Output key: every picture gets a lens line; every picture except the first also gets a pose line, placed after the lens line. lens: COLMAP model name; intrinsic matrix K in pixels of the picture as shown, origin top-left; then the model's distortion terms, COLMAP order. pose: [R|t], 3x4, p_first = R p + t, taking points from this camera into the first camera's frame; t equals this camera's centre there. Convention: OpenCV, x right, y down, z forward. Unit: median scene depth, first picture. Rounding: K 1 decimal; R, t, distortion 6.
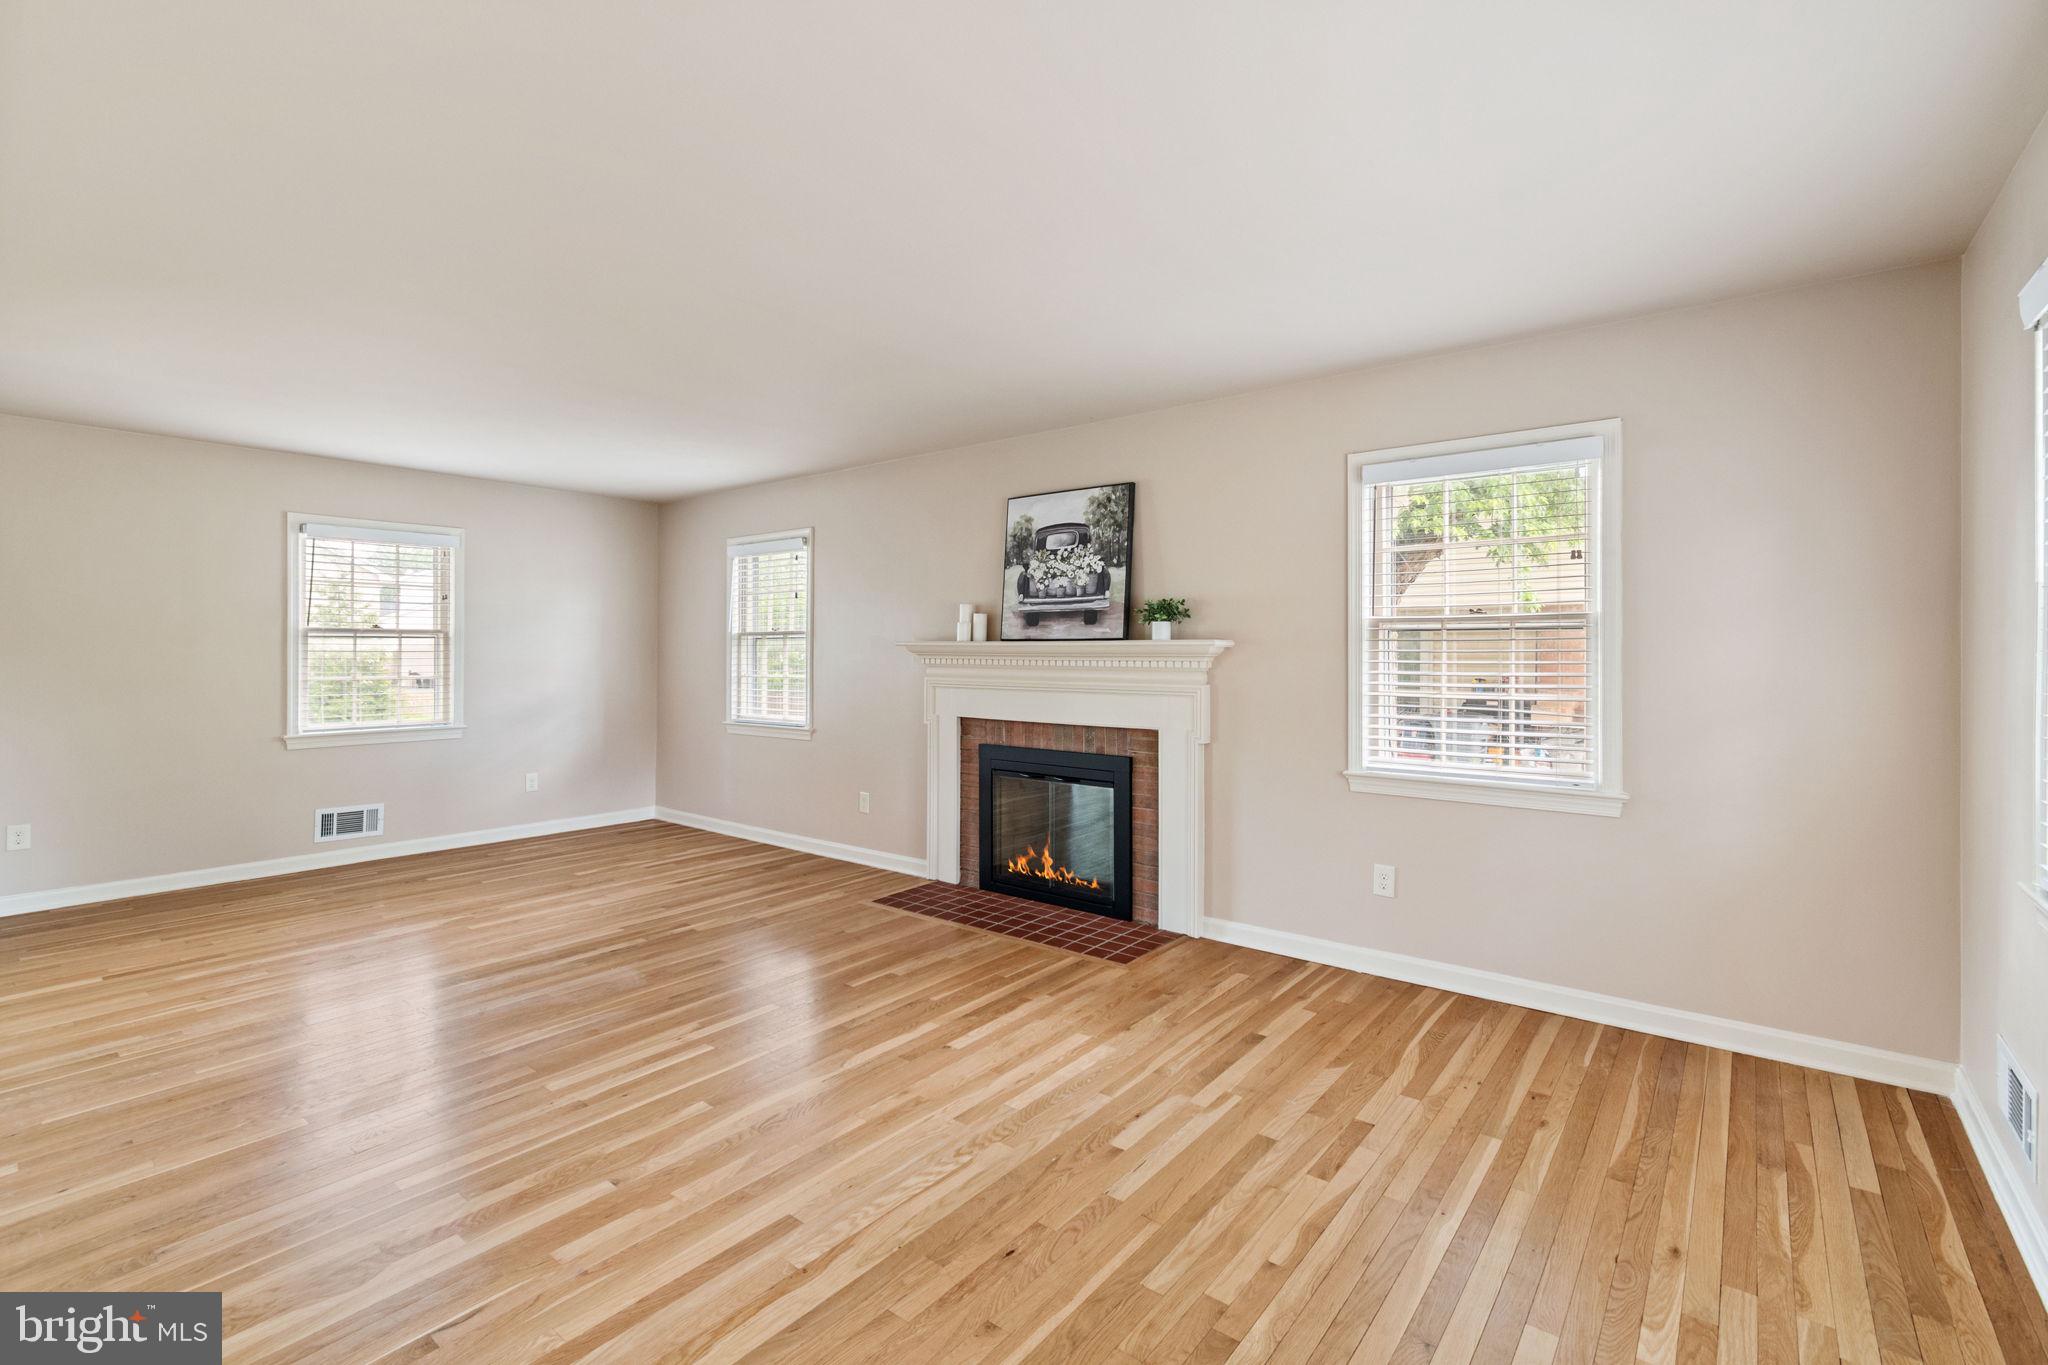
lens RADIAL K [[922.5, 0, 1012.3], [0, 922.5, 649.7], [0, 0, 1]] dist [-0.002168, -0.000195]
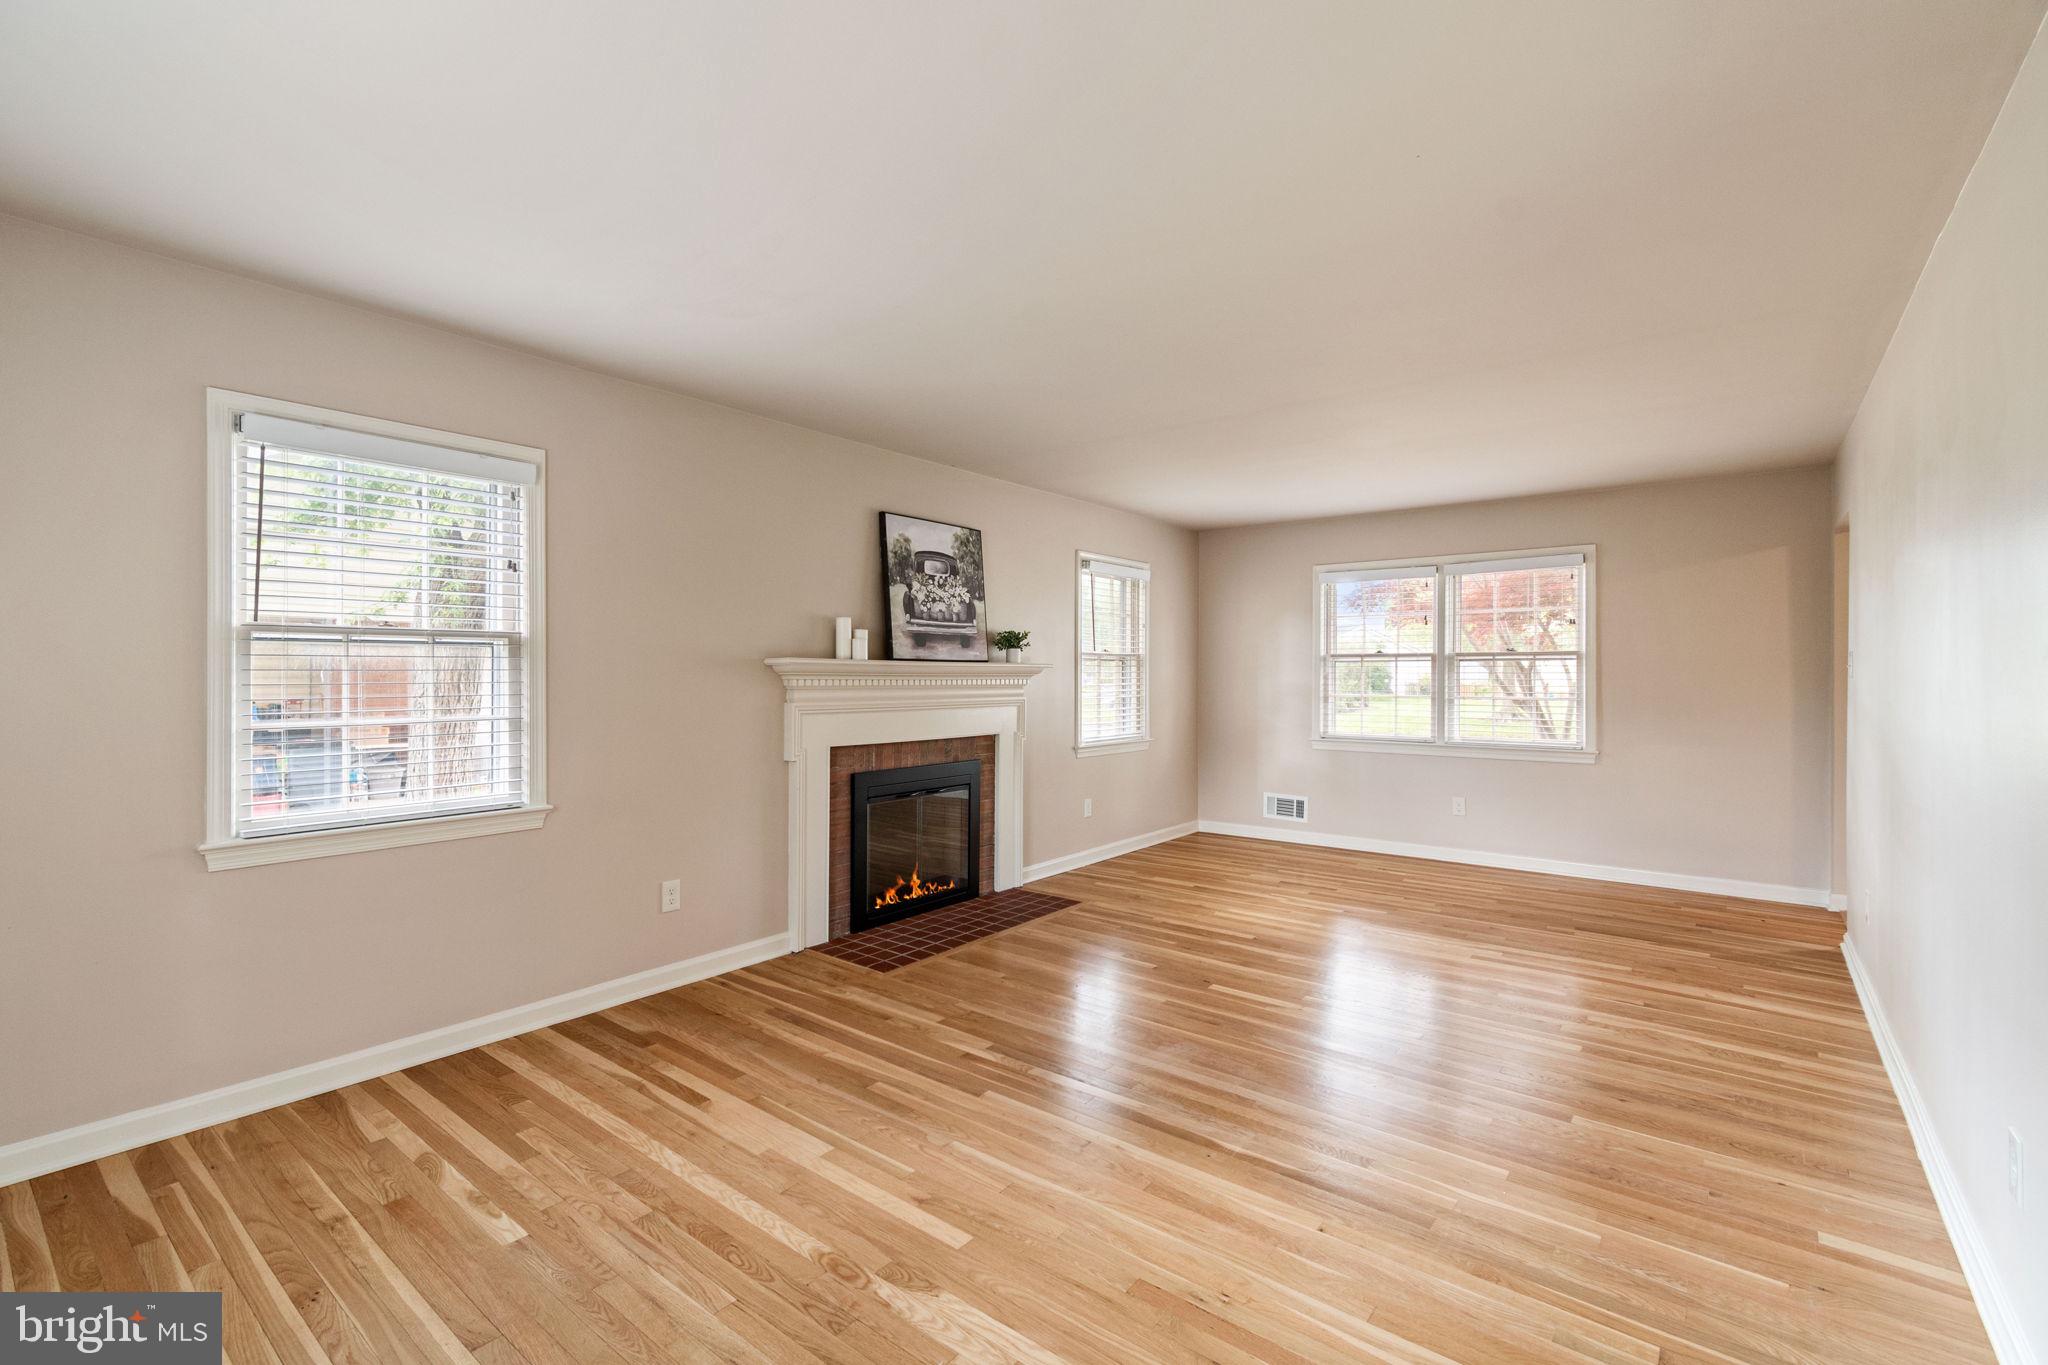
lens RADIAL K [[898.1, 0, 1028.5], [0, 898.1, 672.7], [0, 0, 1]] dist [0.000287, -0.000329]
pose [[-0.015300, -0.000969, 0.999882, -0.997470], [-0.006509, 0.999978, 0.000870, 0.001647], [-0.999862, -0.006495, -0.015306, 0.916778]]
